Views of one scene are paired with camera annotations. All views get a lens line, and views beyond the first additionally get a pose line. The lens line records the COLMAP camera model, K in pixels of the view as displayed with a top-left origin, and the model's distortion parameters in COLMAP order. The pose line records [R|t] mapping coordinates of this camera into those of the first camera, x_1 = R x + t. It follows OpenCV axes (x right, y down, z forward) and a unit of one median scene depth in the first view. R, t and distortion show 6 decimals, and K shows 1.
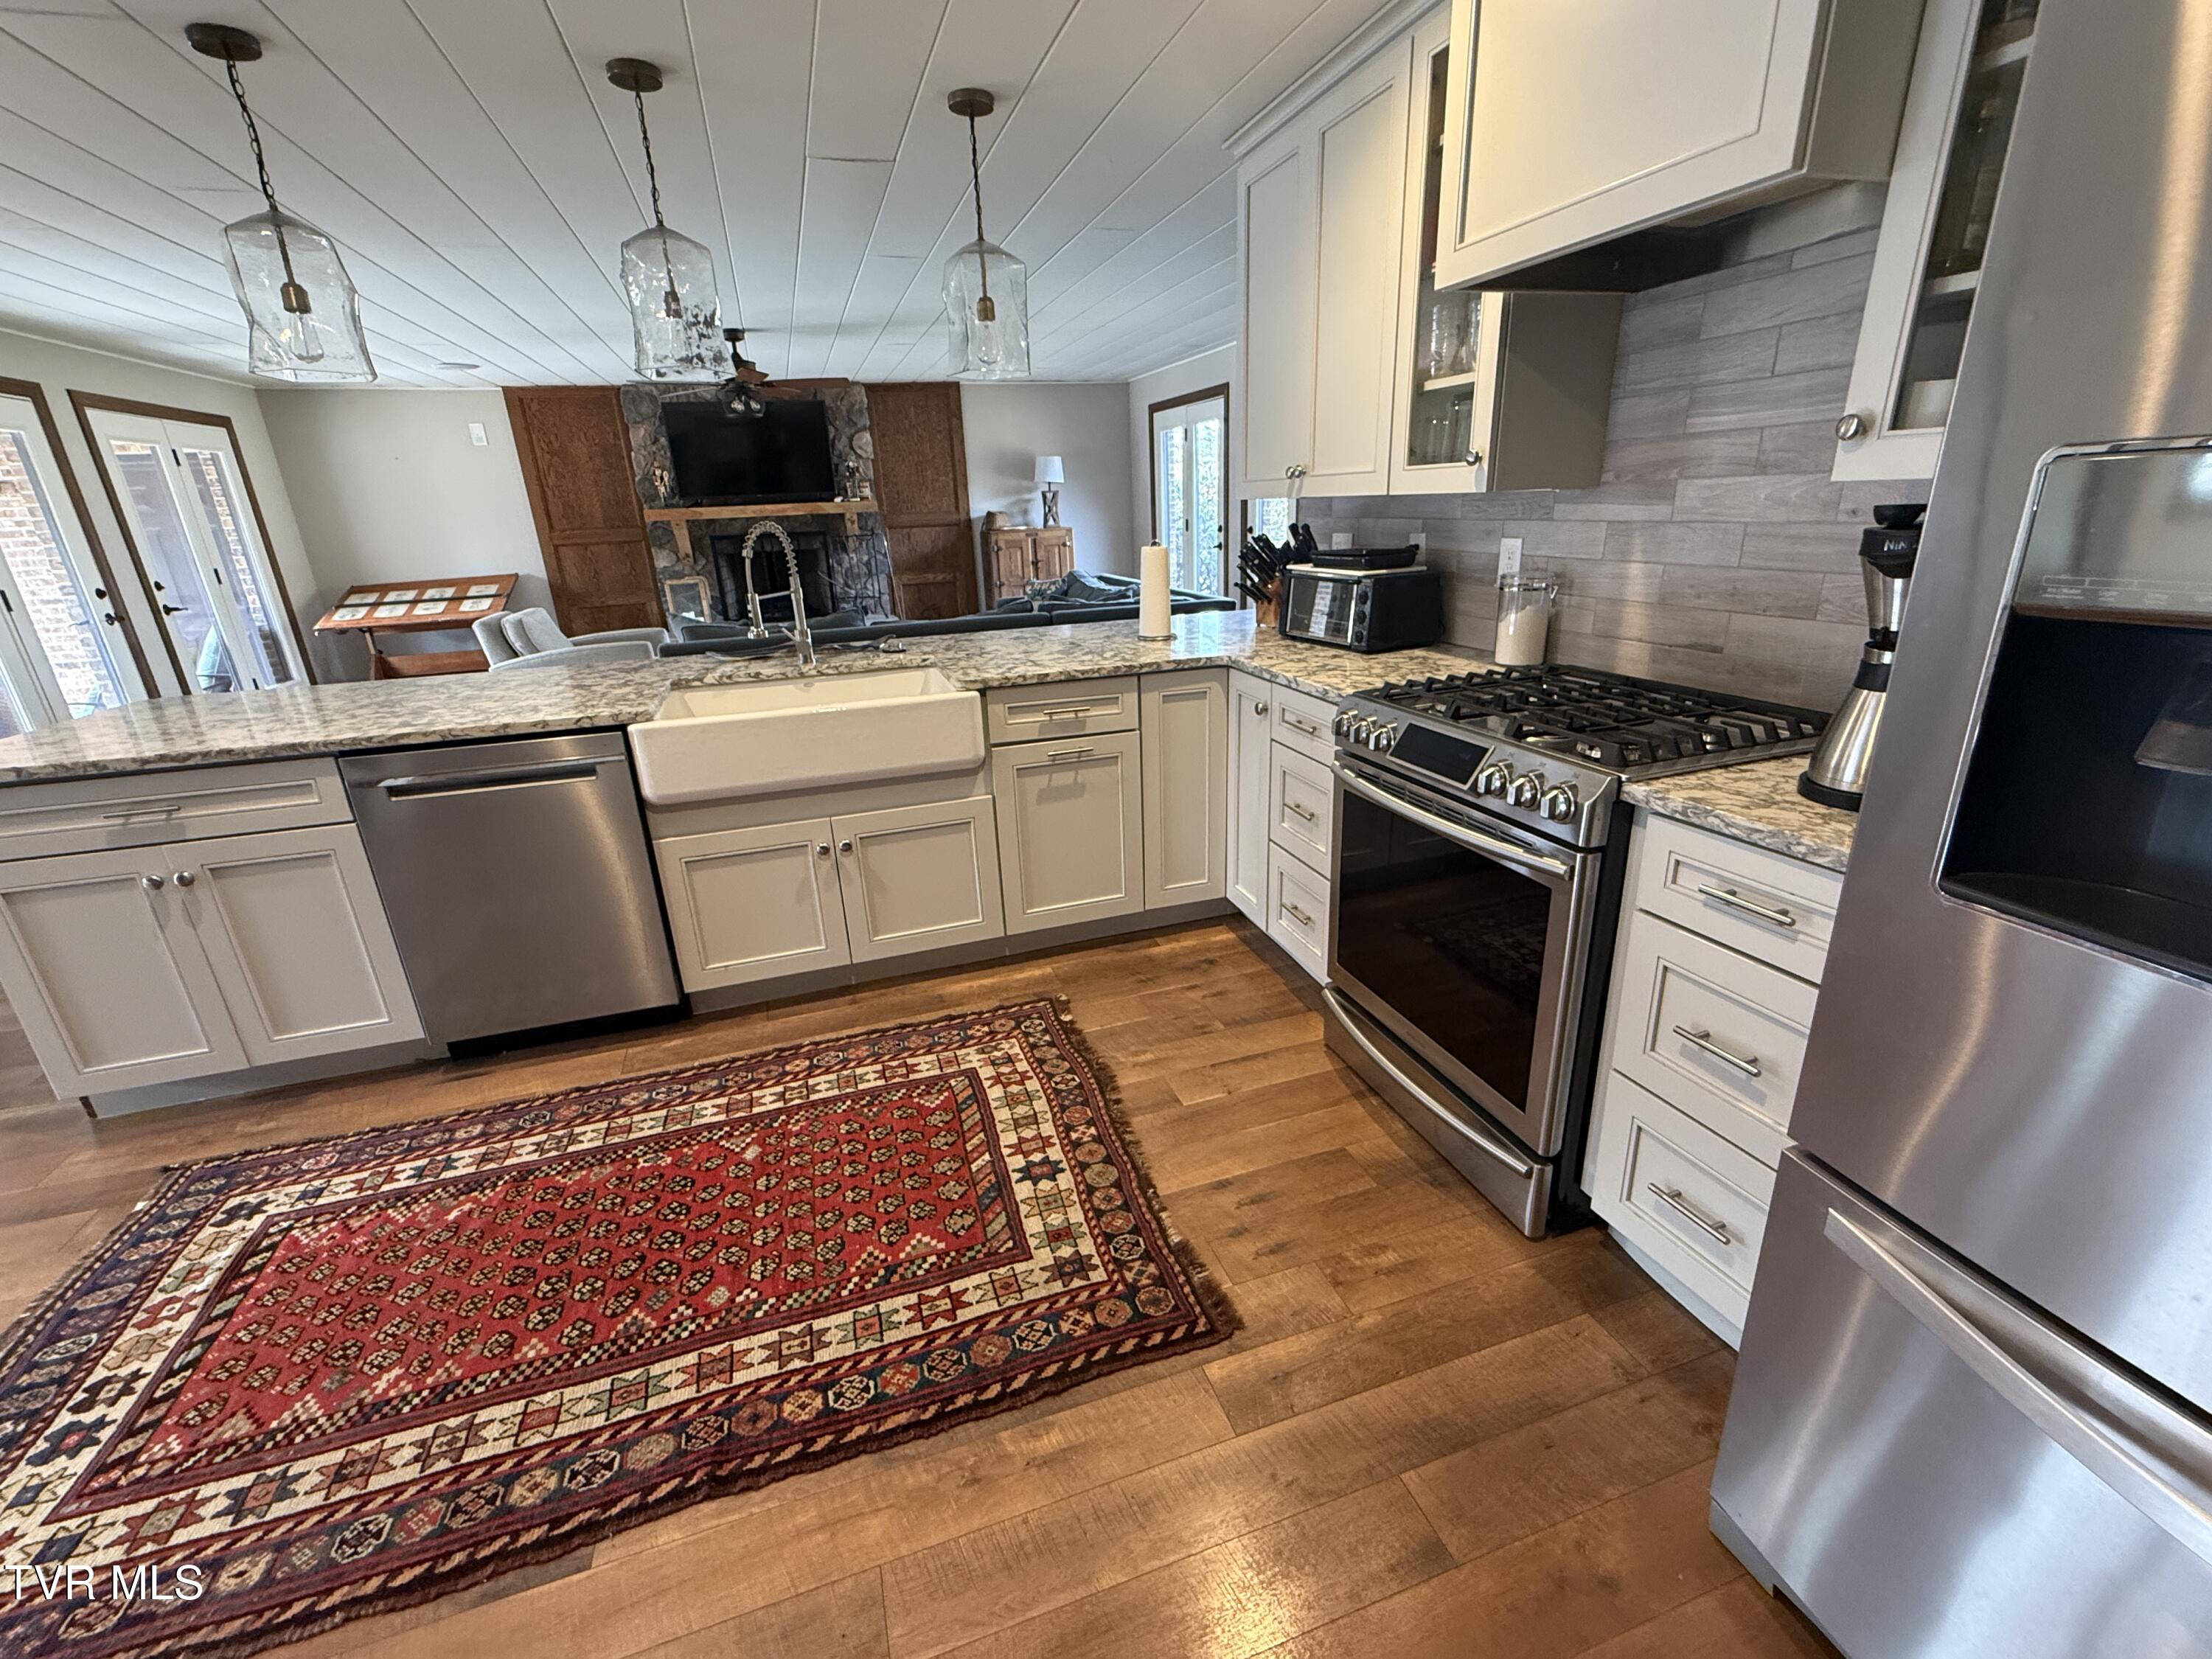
lens RADIAL K [[934.6, 0, 1106.0], [0, 934.6, 829.5], [0, 0, 1]] dist [0.000402, 0.000196]
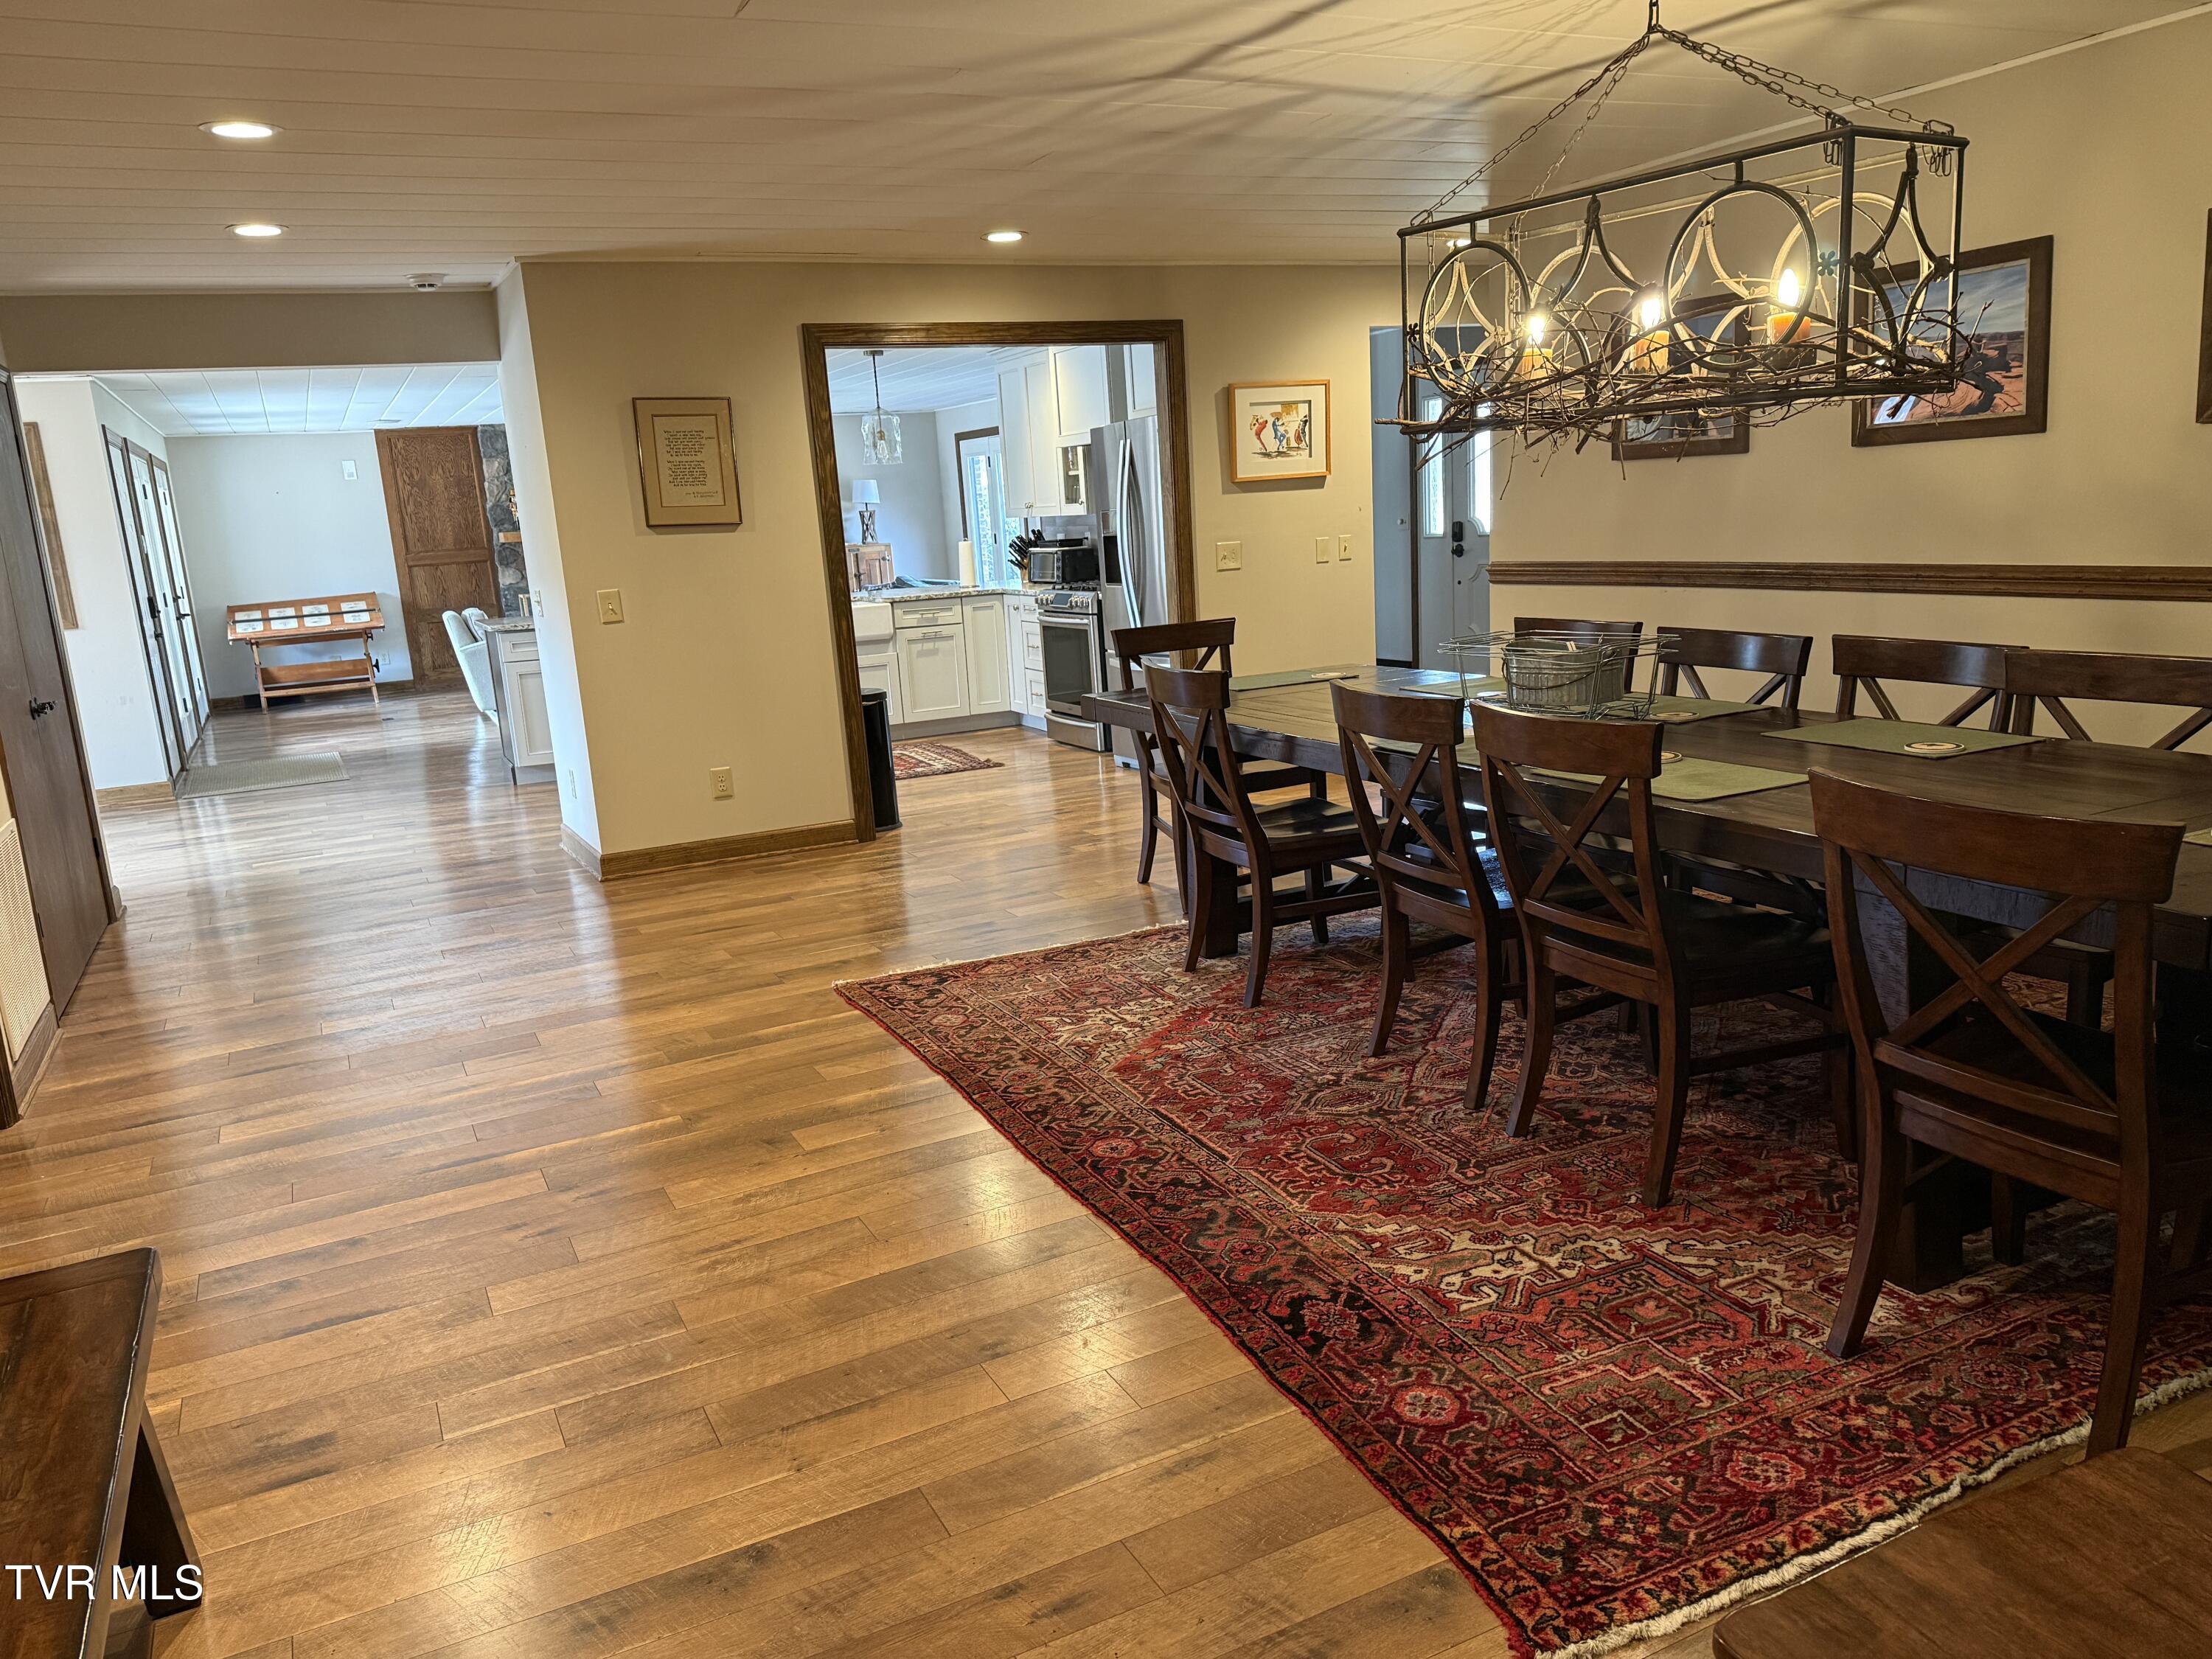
lens RADIAL K [[1551.9, 0, 1106.0], [0, 1551.9, 829.5], [0, 0, 1]] dist [0.147969, -0.303979]
pose [[0.990620, -0.046360, 0.128541, -0.039883], [0.063723, 0.988870, -0.134443, 0.286877], [-0.120878, 0.141373, 0.982549, -0.827500]]
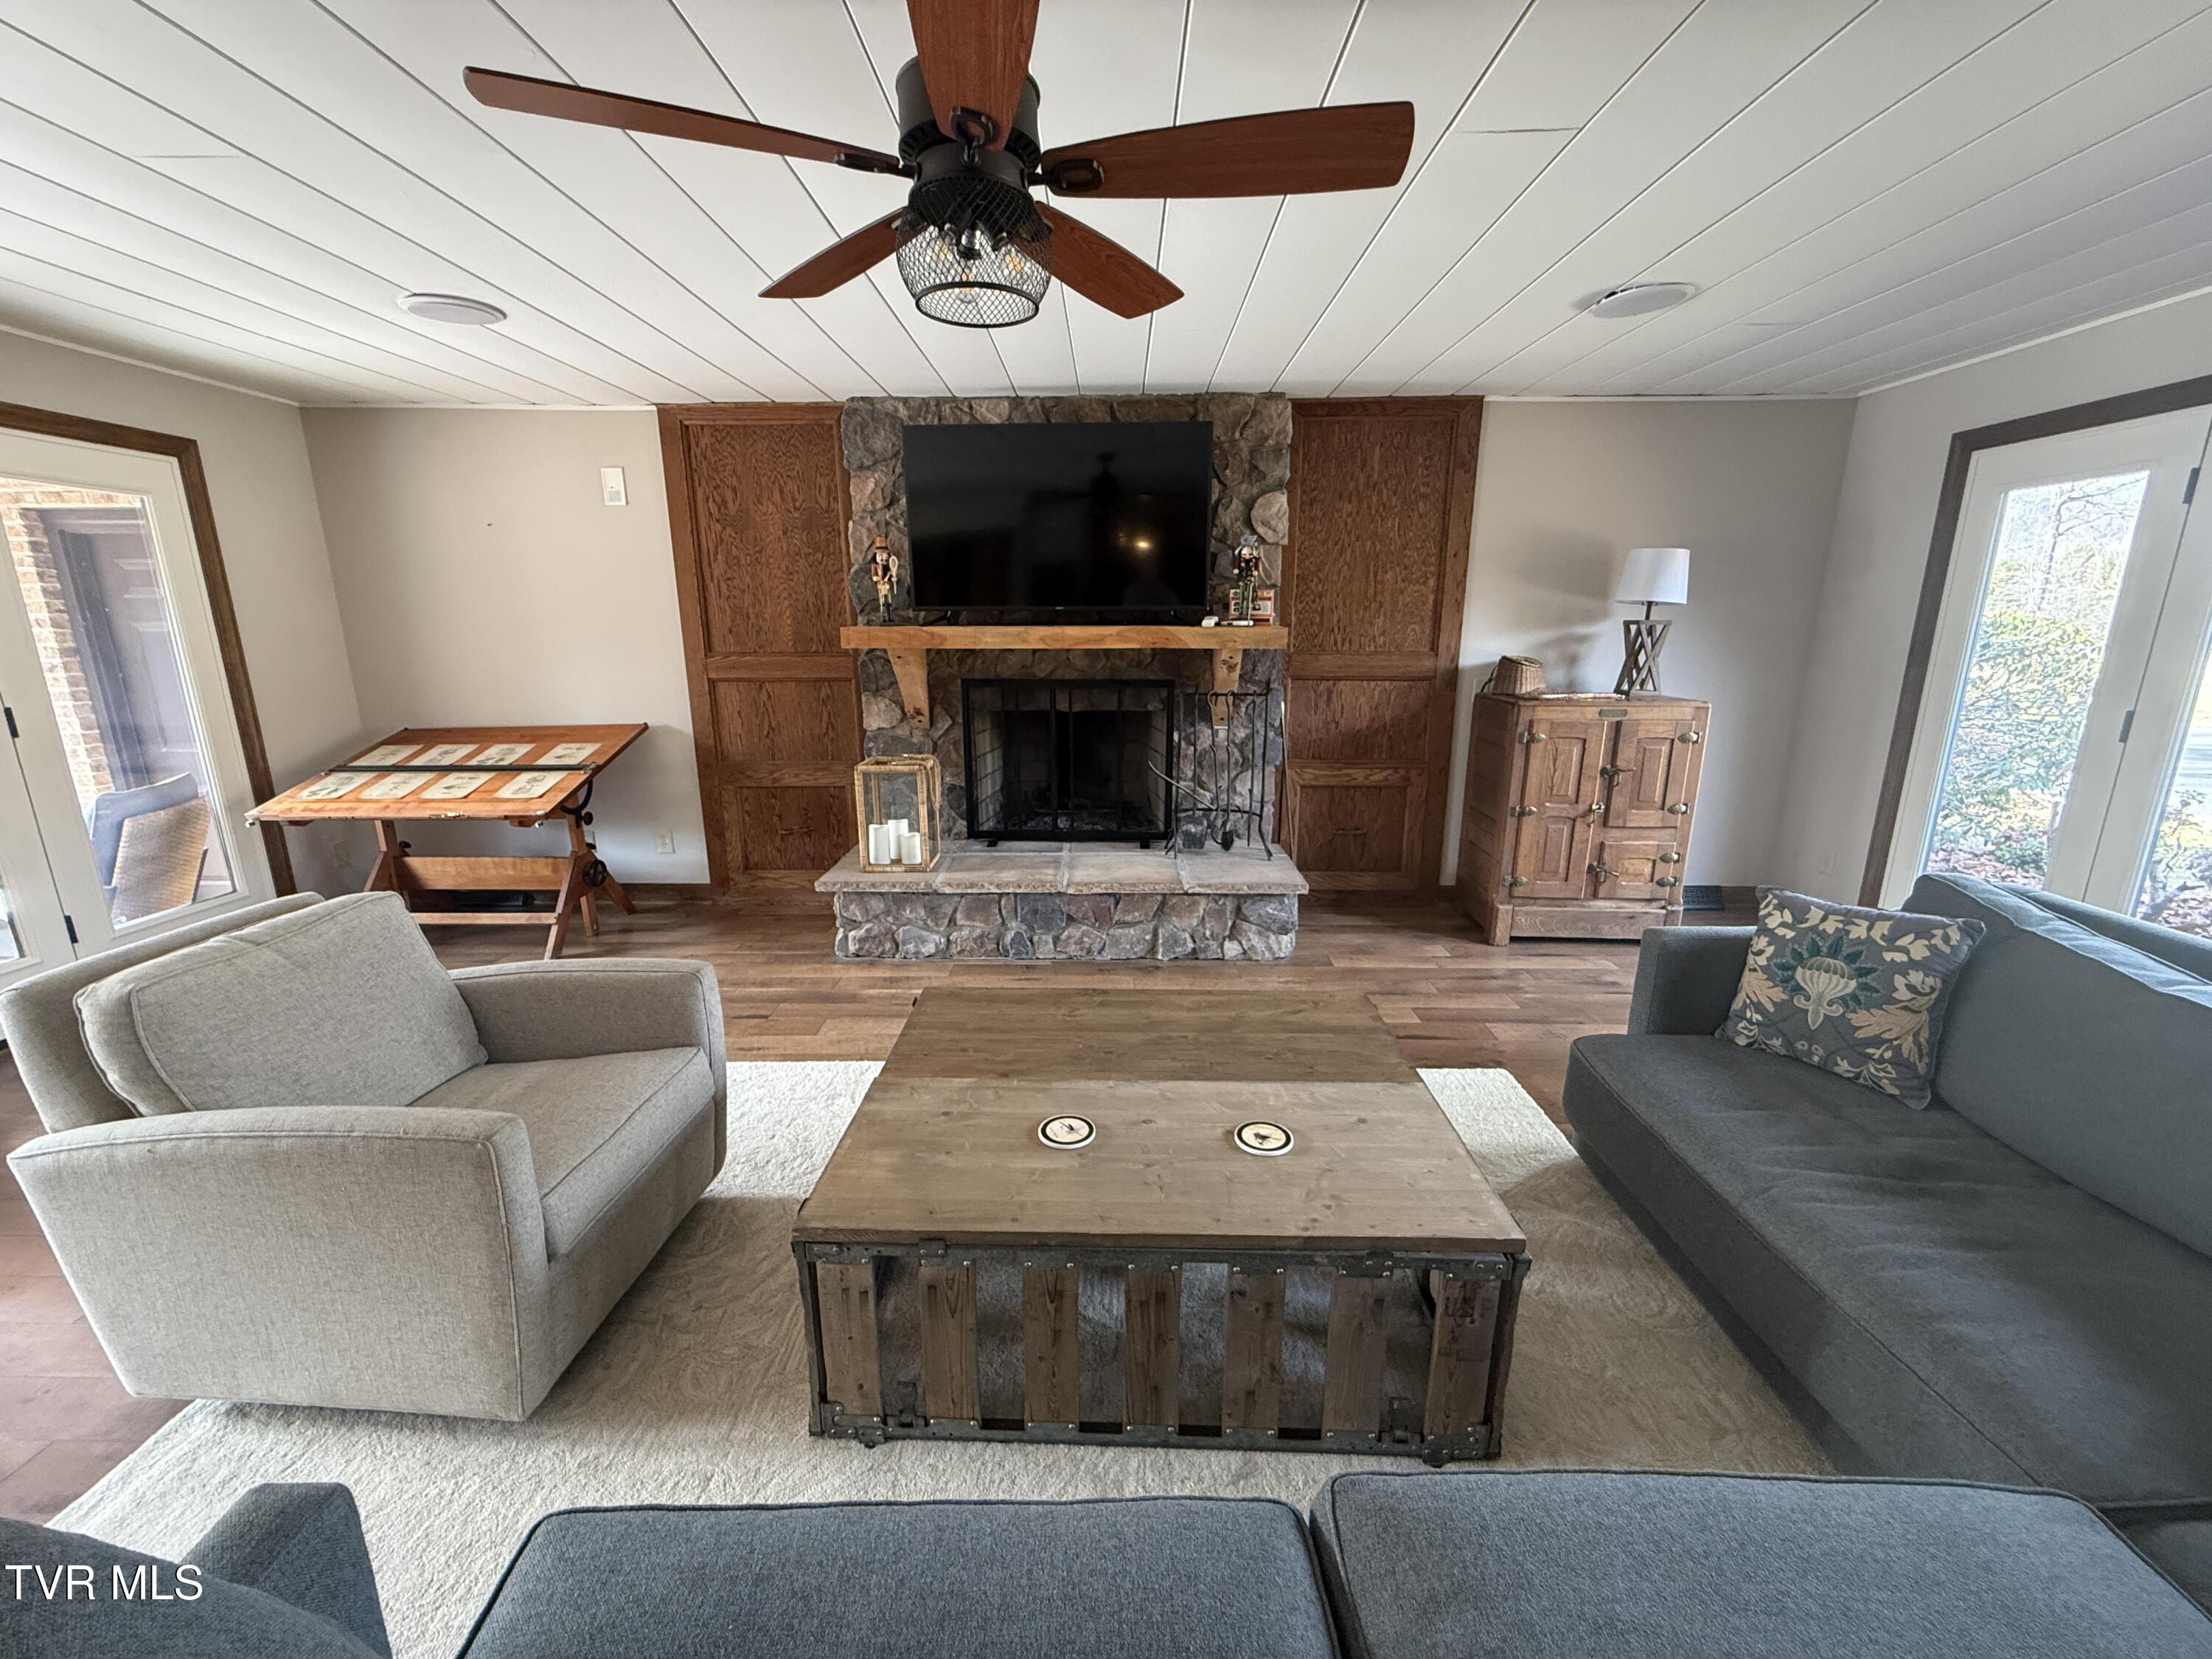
lens RADIAL K [[885.9, 0, 1106.0], [0, 885.9, 829.5], [0, 0, 1]] dist [-0.000939, 0.000098]
pose [[0.942695, 0.115183, -0.313143, -0.180402], [-0.146951, 0.985925, -0.079735, -0.201738], [0.299551, 0.121183, 0.946353, 0.560690]]
